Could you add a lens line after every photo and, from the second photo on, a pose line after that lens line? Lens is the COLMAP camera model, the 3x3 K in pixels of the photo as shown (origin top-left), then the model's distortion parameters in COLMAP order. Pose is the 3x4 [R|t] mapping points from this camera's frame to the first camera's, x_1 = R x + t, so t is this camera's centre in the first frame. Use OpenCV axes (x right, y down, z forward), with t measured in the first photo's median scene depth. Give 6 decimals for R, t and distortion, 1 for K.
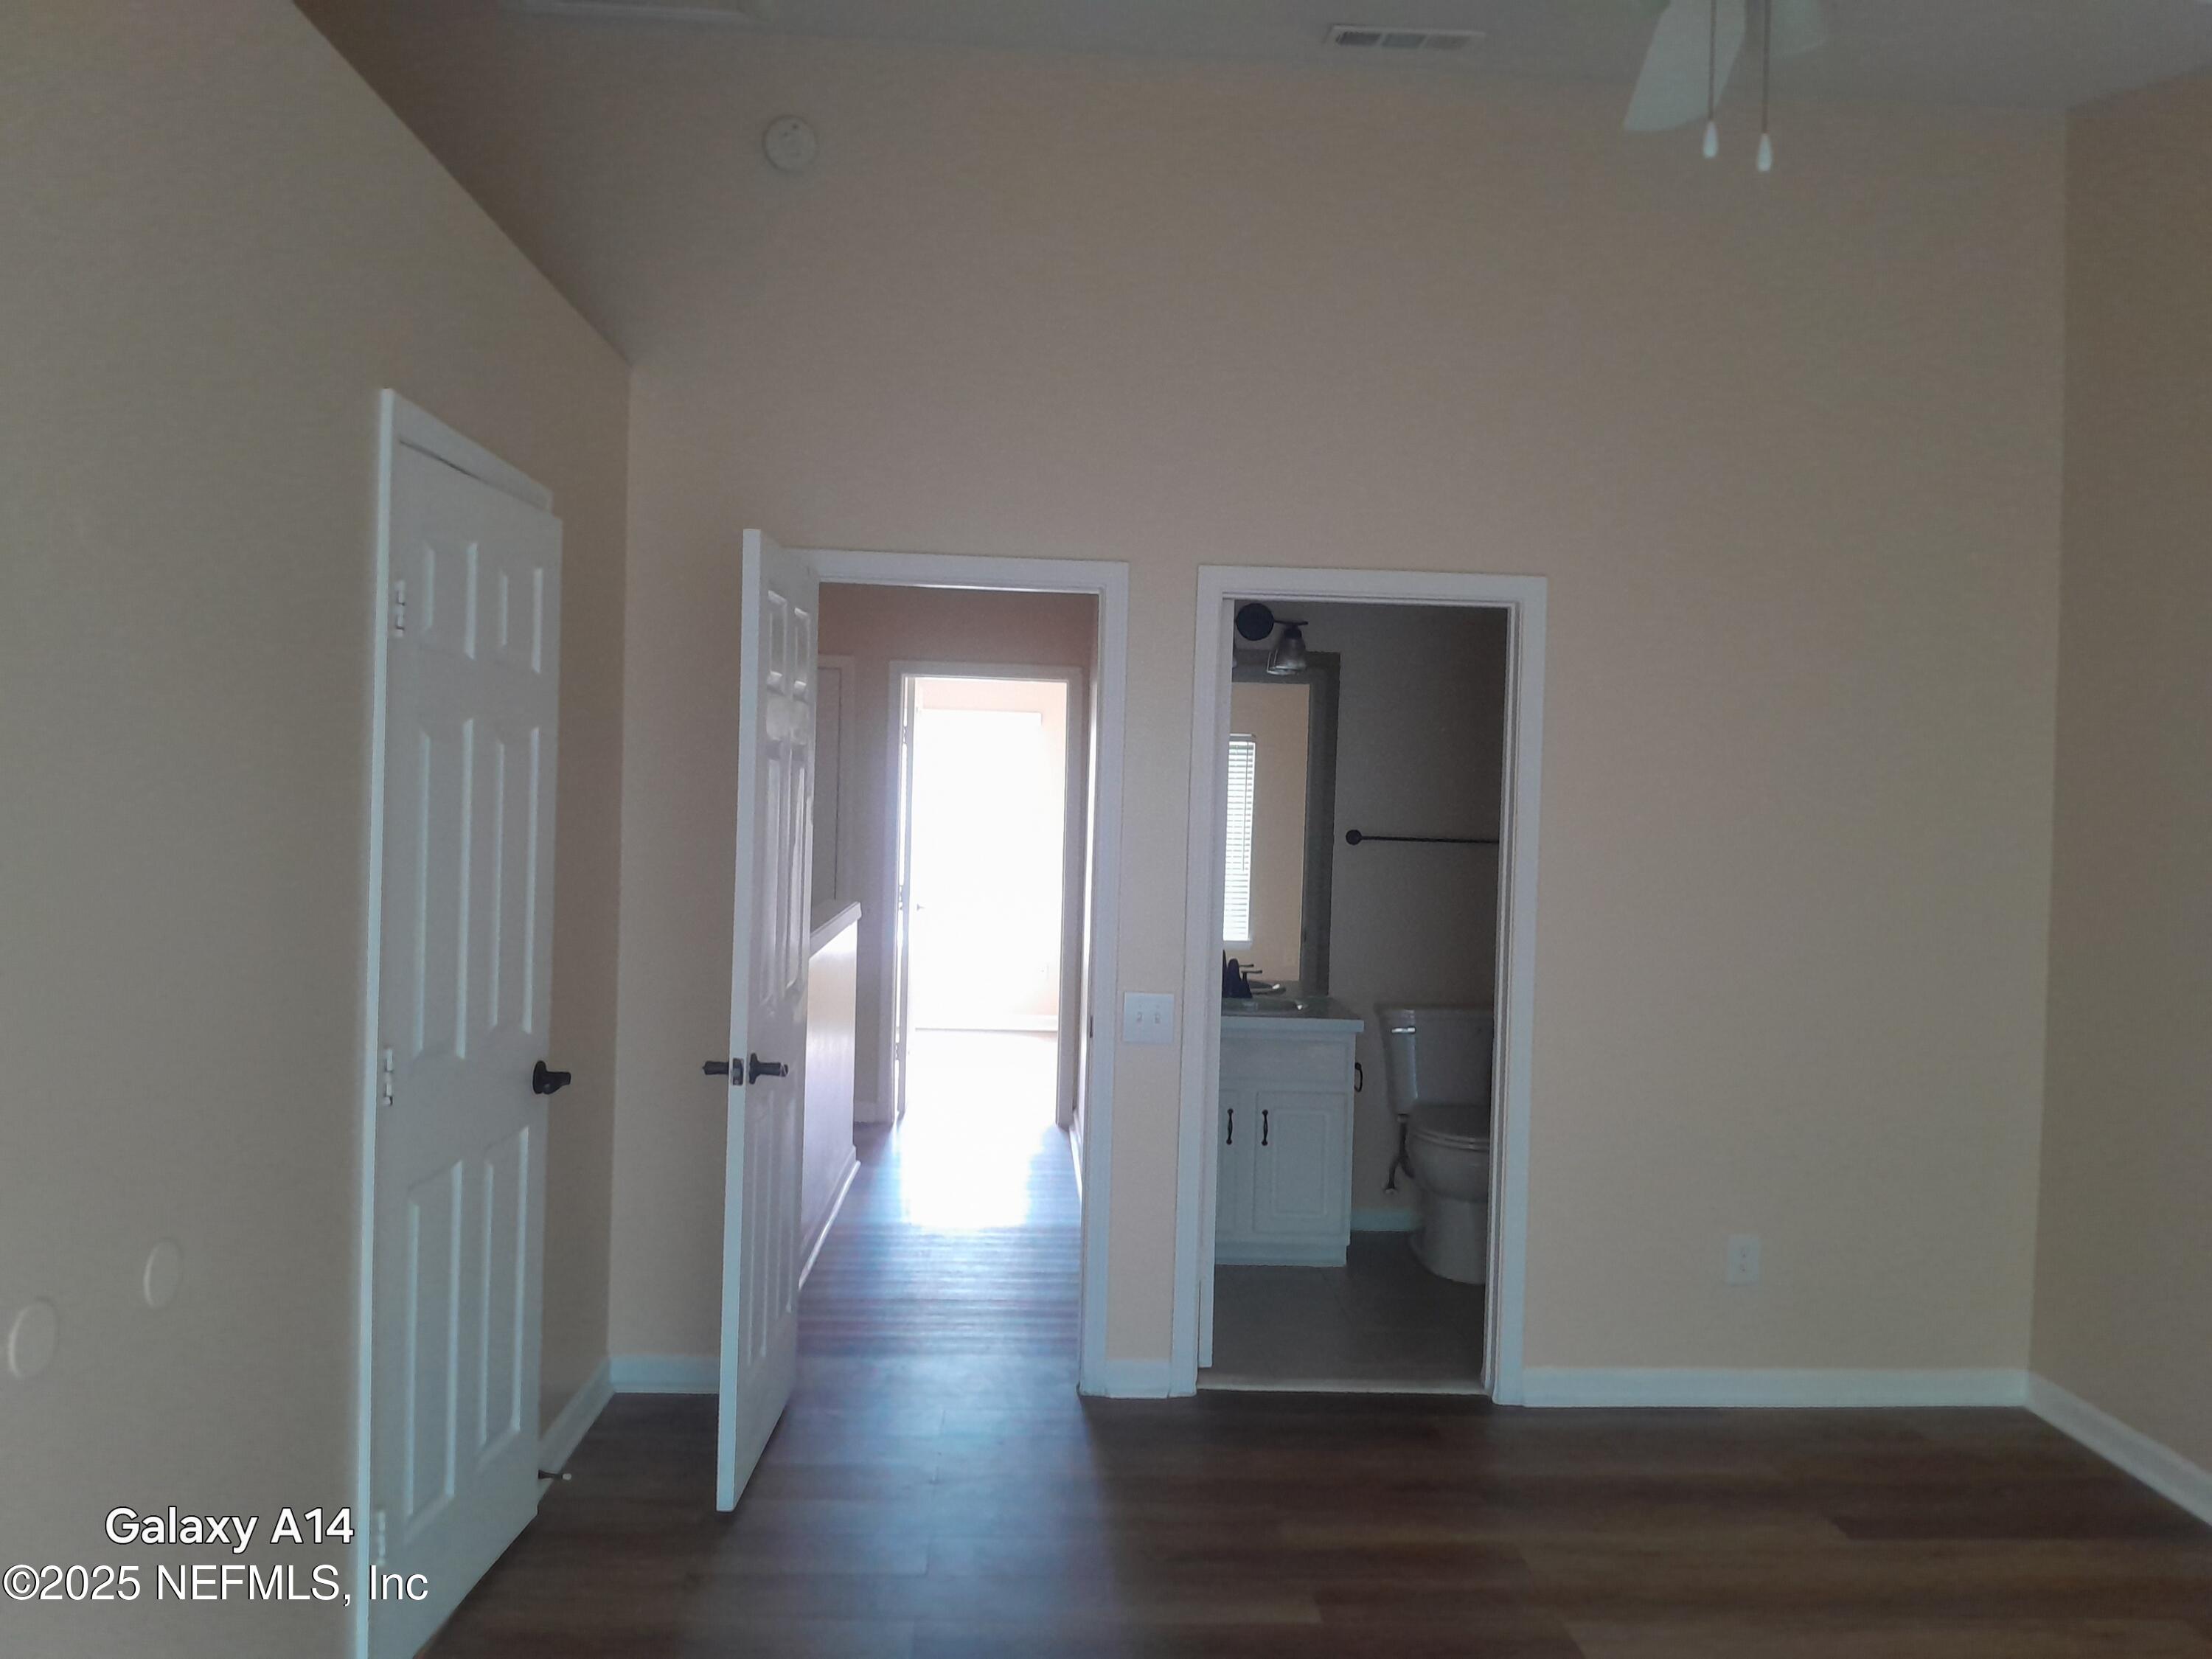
lens RADIAL K [[1675.5, 0, 1131.3], [0, 1675.5, 829.7], [0, 0, 1]] dist [0.091854, -0.199243]
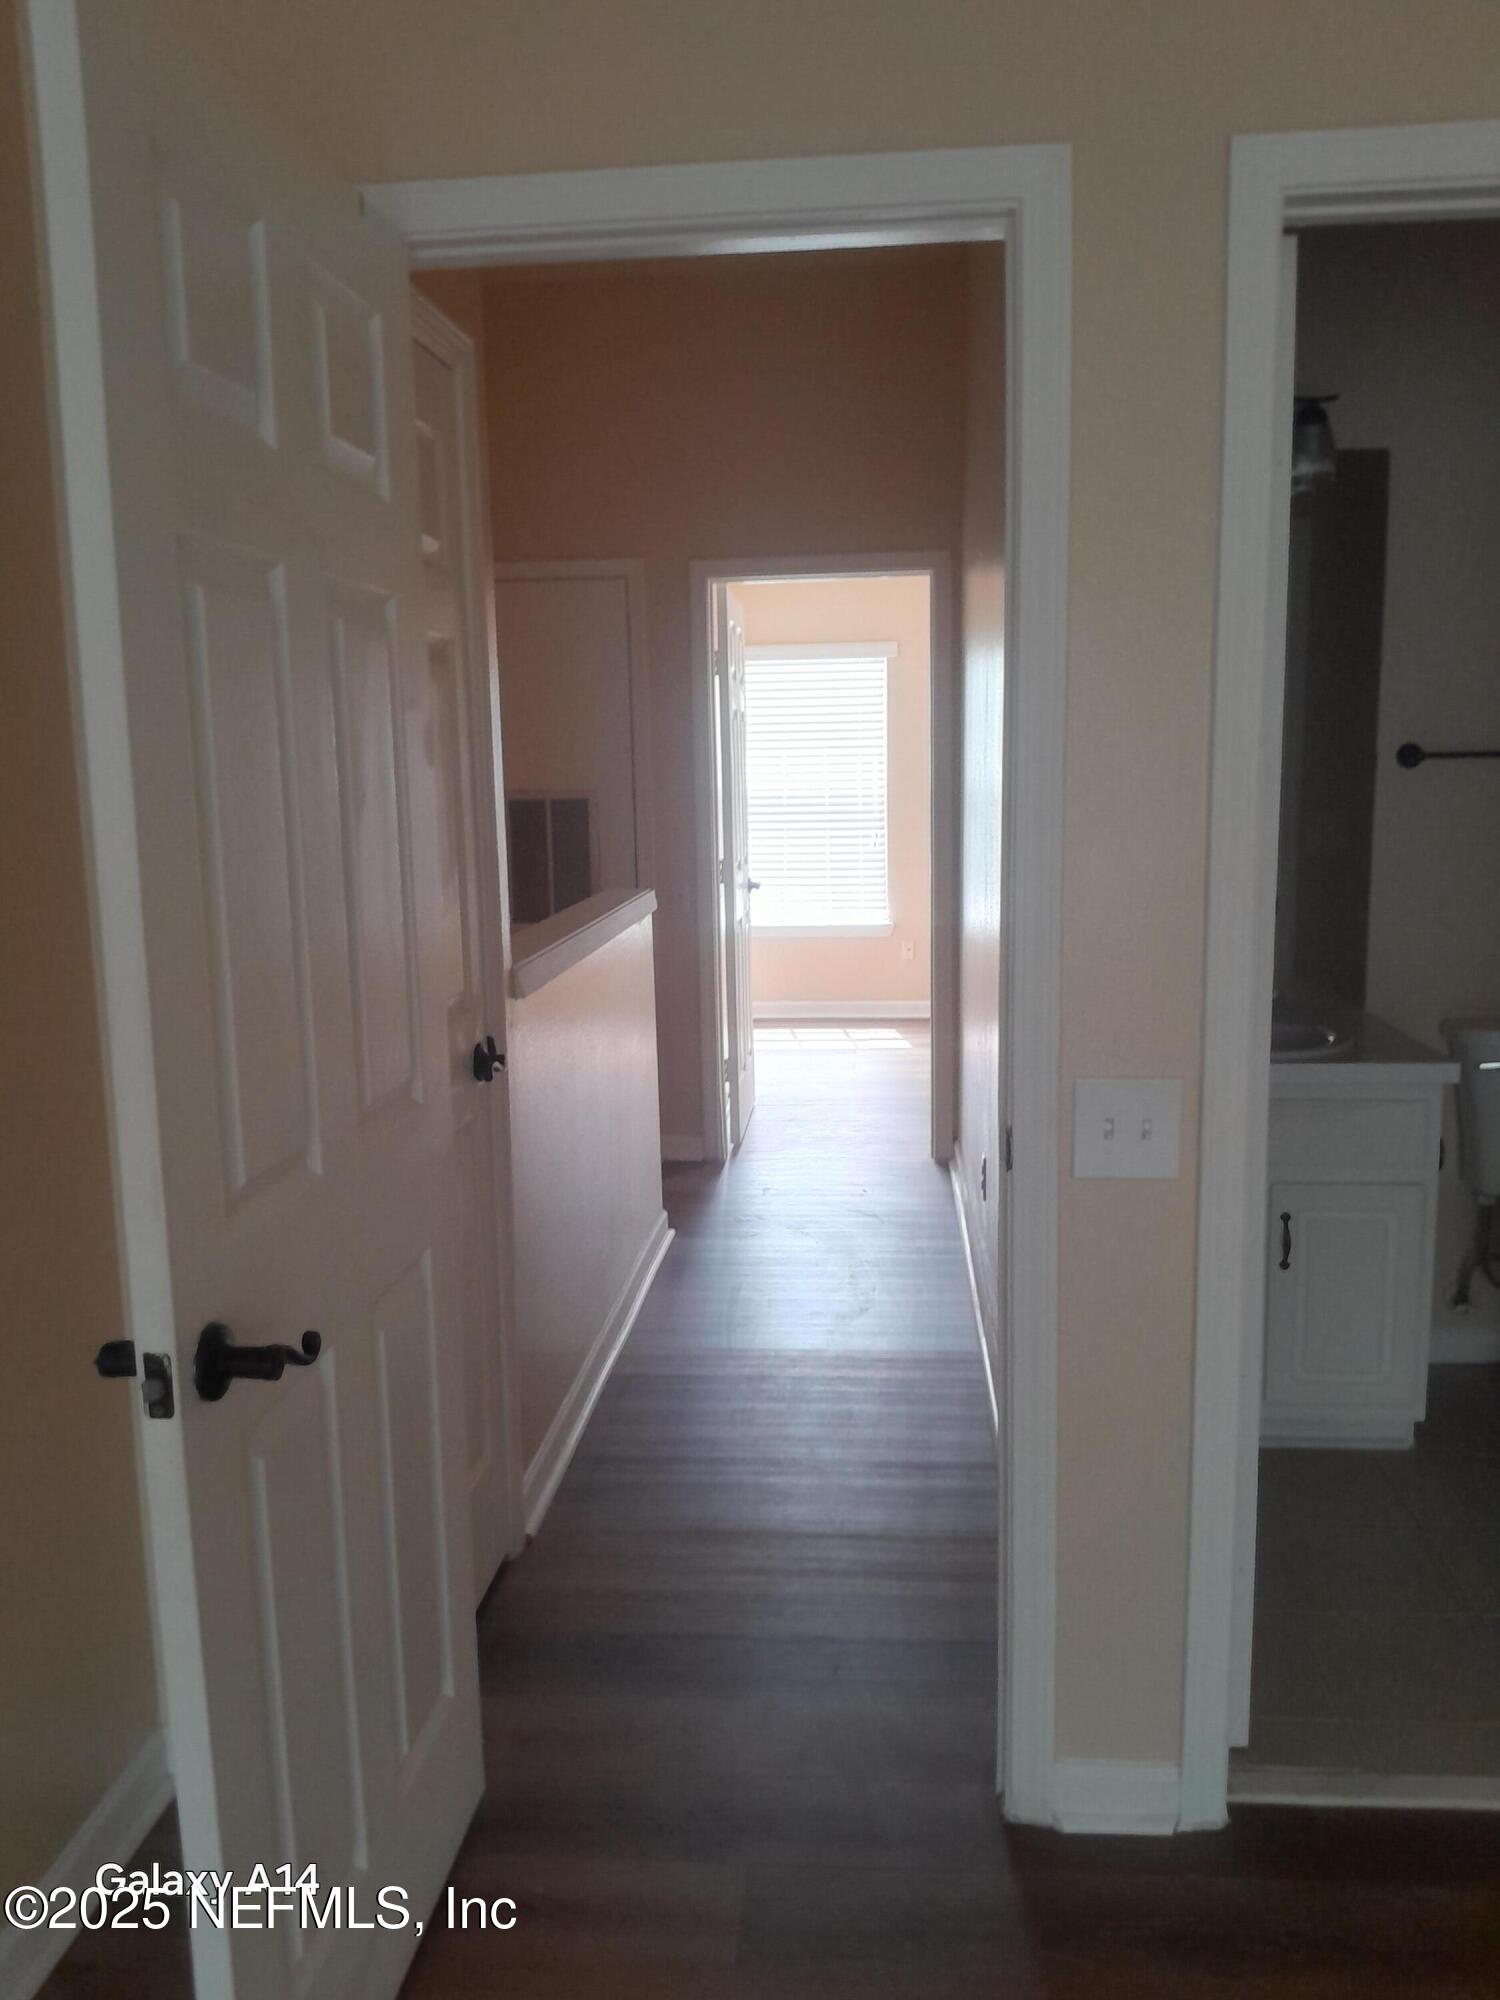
lens RADIAL K [[1640.3, 0, 679.6], [0, 1640.3, 1040.1], [0, 0, 1]] dist [0.012189, 0.006367]
pose [[0.981232, -0.023726, -0.191365, -0.018236], [0.052242, 0.987996, 0.145378, 0.005935], [0.185618, -0.152647, 0.970693, 0.359014]]
